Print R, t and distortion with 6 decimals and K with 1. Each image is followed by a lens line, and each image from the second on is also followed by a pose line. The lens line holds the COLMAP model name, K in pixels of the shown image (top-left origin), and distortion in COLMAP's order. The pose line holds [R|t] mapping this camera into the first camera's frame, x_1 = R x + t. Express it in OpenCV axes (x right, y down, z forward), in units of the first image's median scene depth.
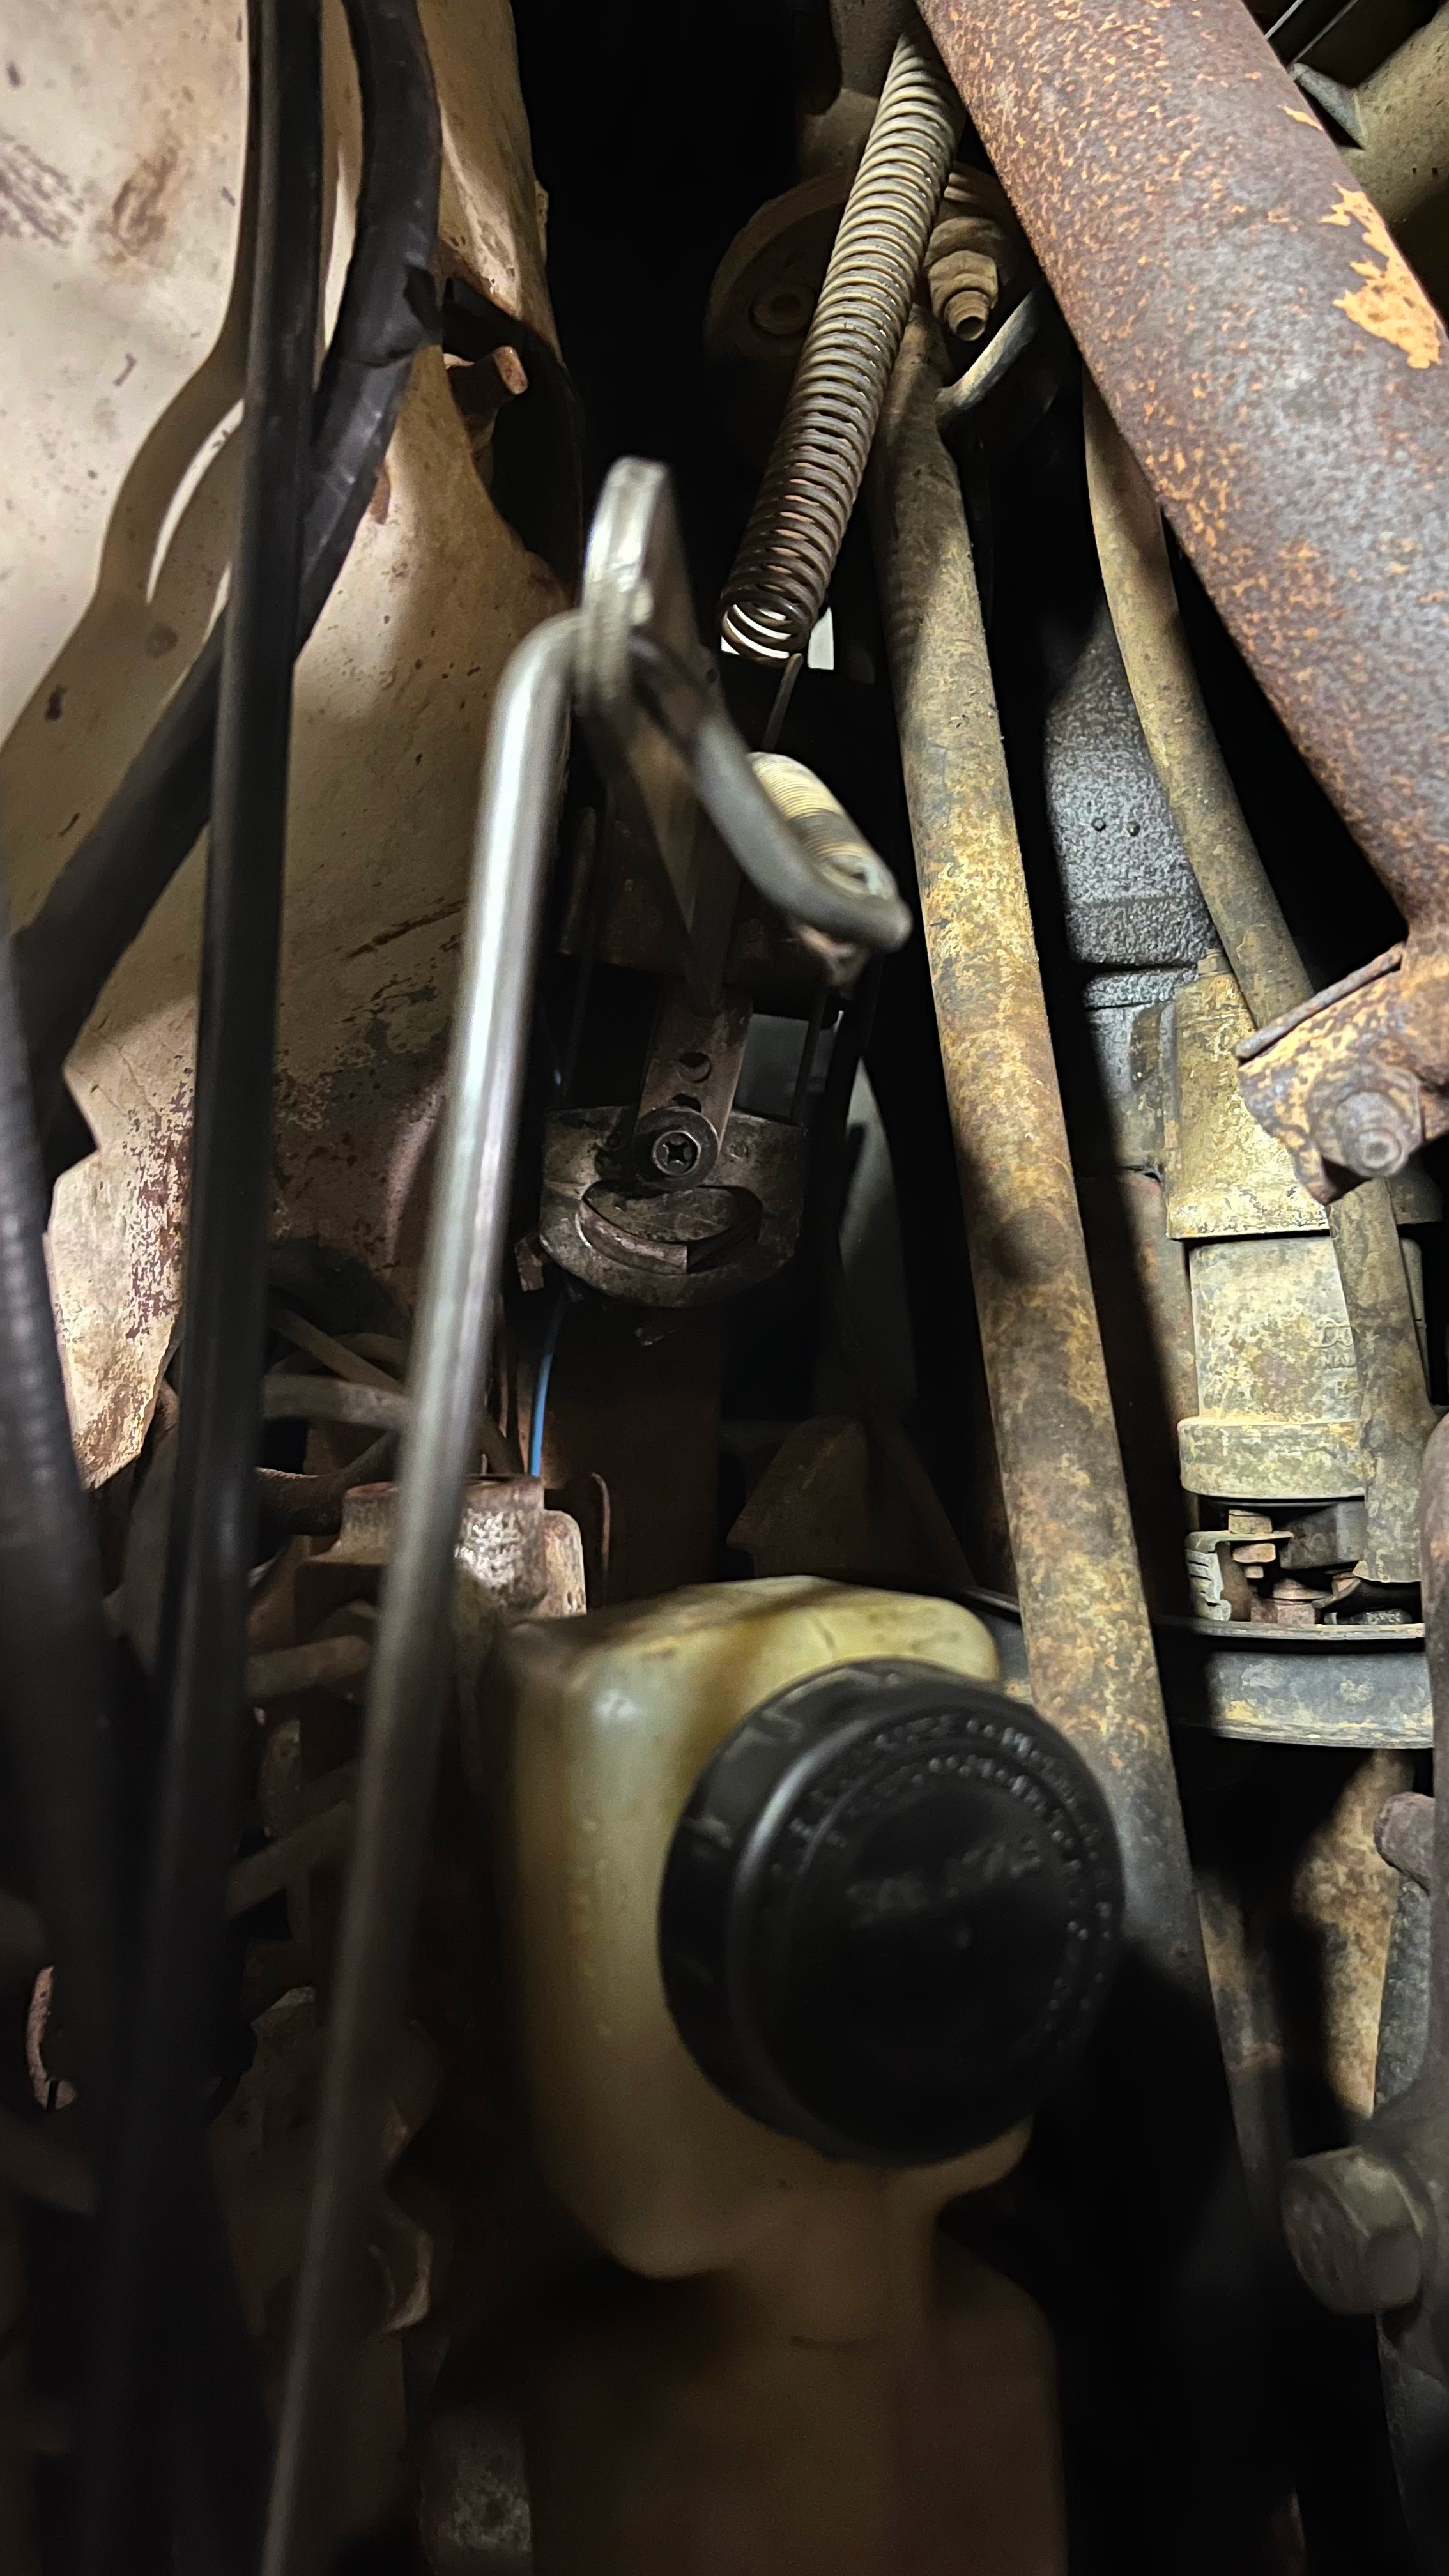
lens RADIAL K [[2034.7, 0, 720.8], [0, 2034.7, 1289.7], [0, 0, 1]] dist [0.038833, -0.031367]
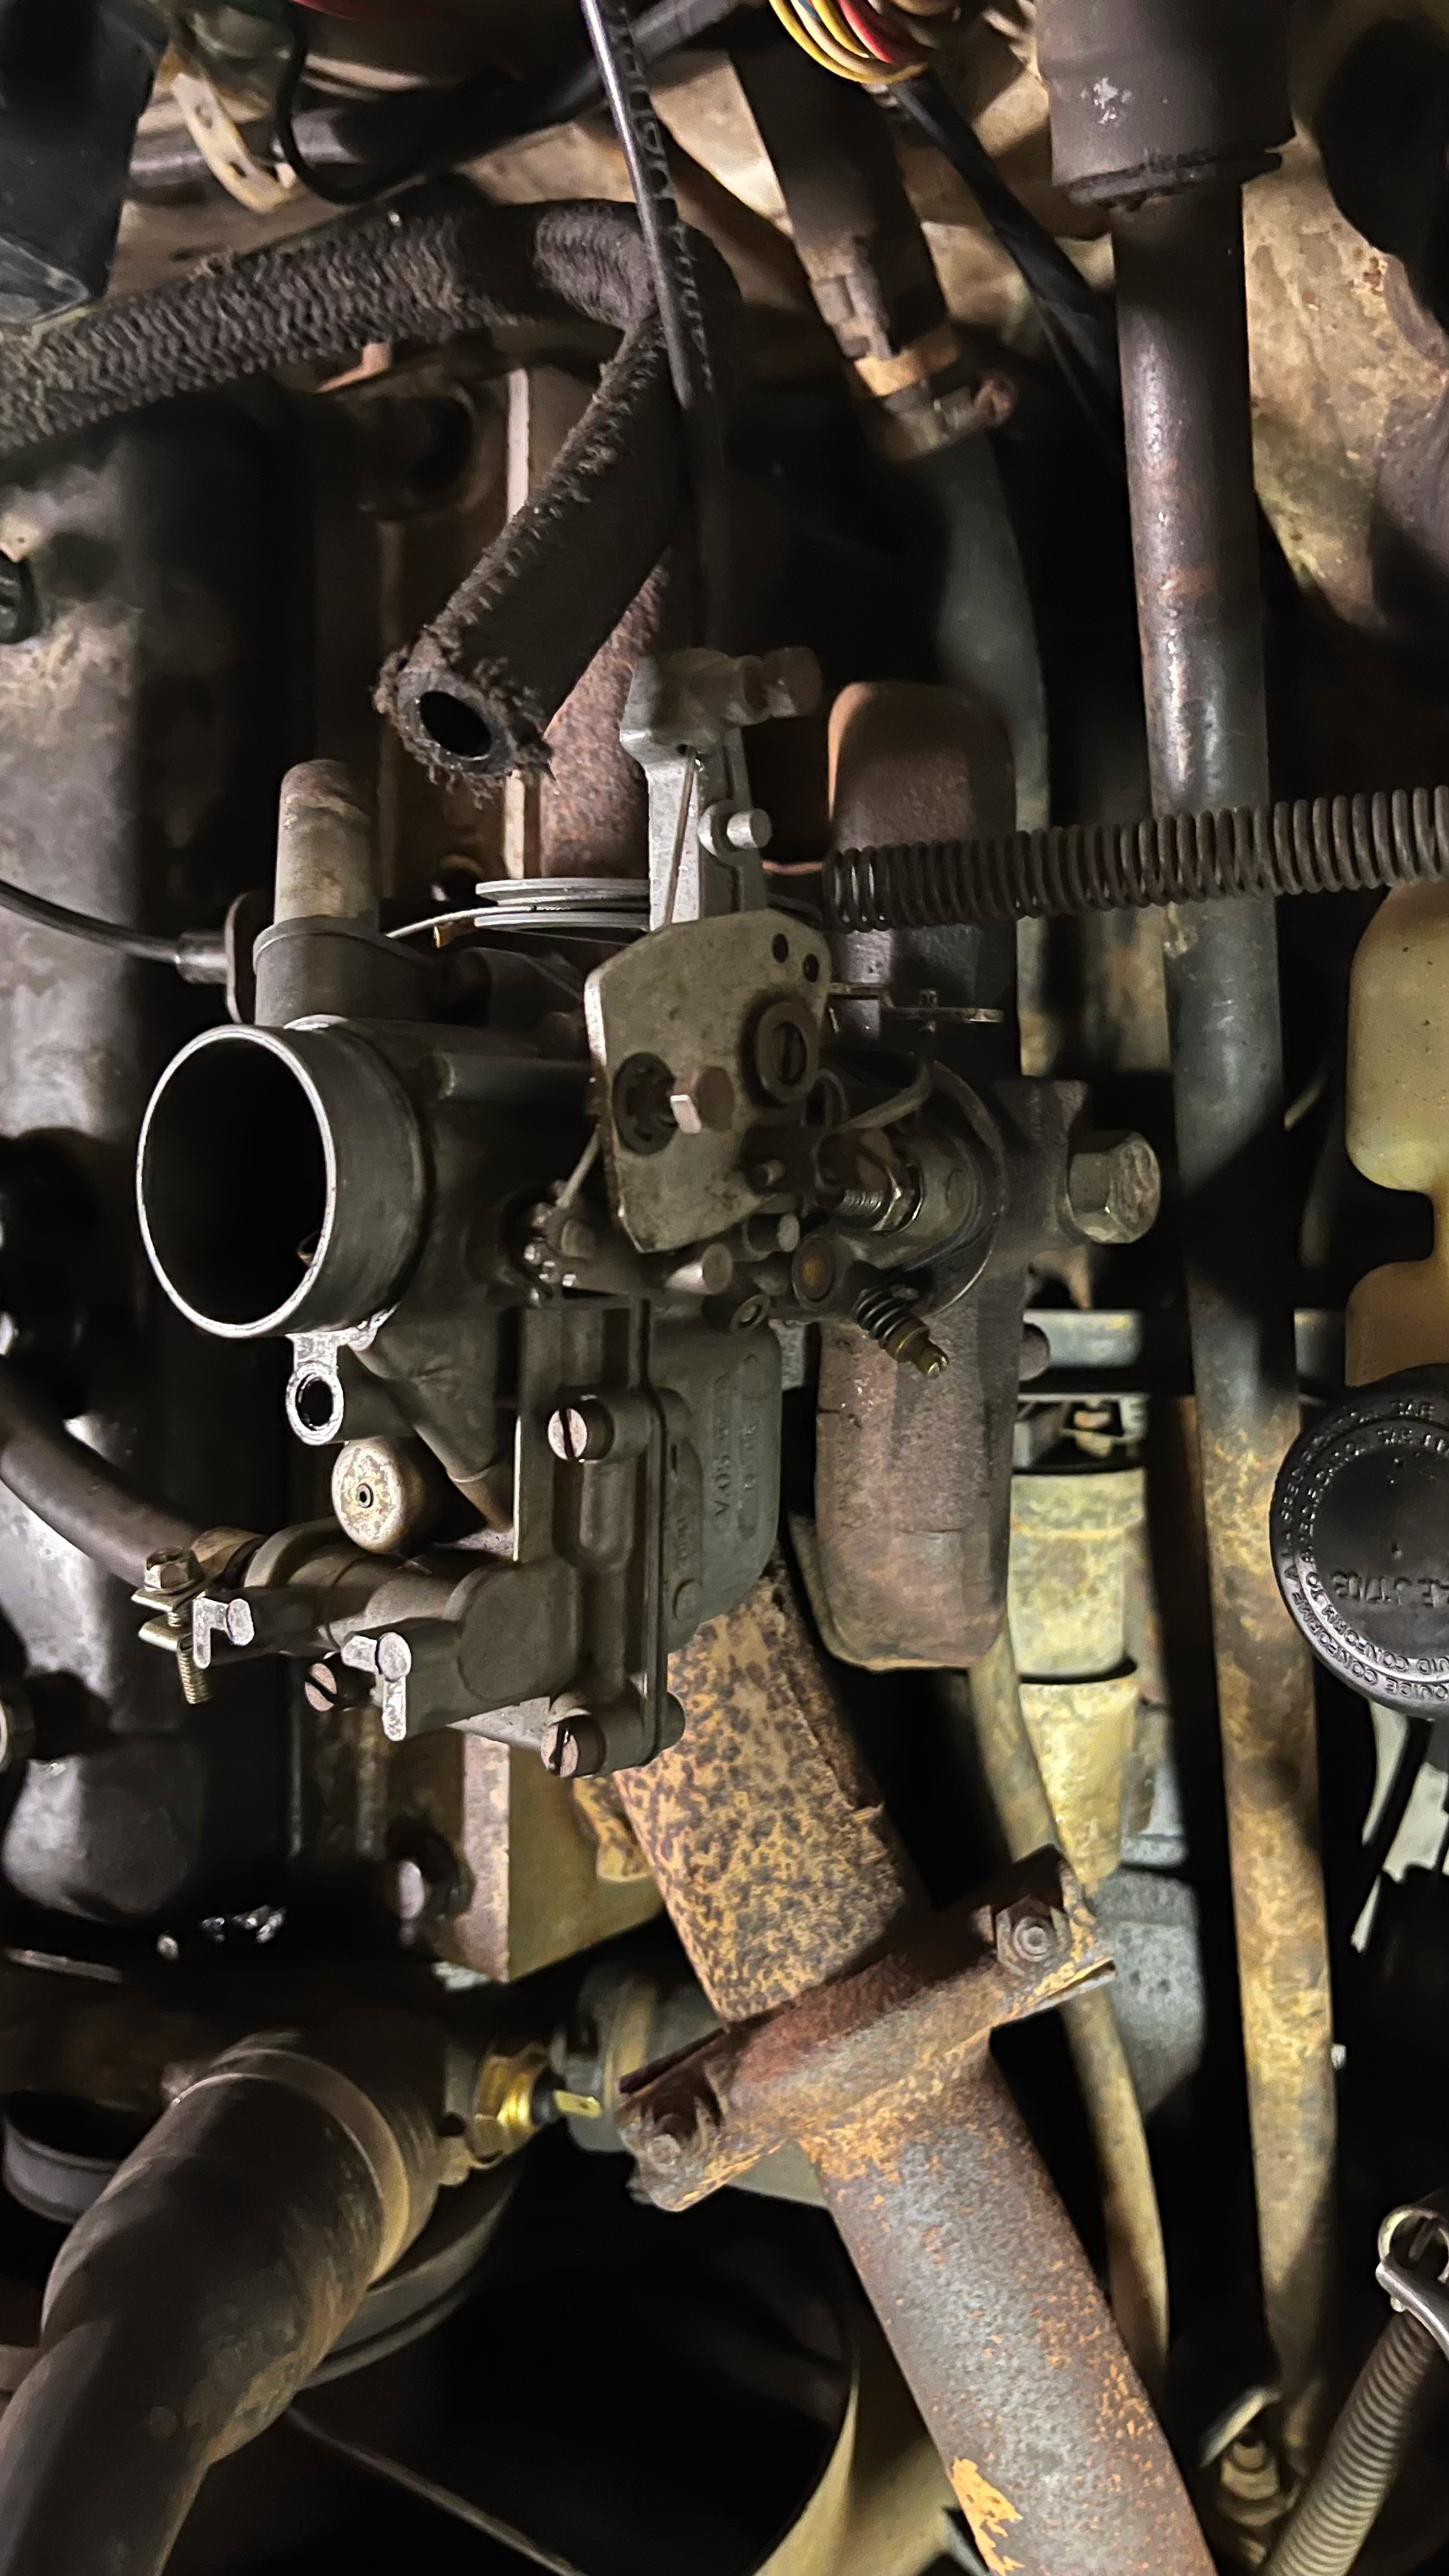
lens RADIAL K [[2034.7, 0, 717.9], [0, 2034.7, 1288.3], [0, 0, 1]] dist [0.038833, -0.031367]
pose [[-0.927026, -0.089406, 0.364183, 0.032364], [0.067430, -0.995076, -0.072645, 0.323969], [0.368885, -0.042787, 0.928490, -0.265681]]
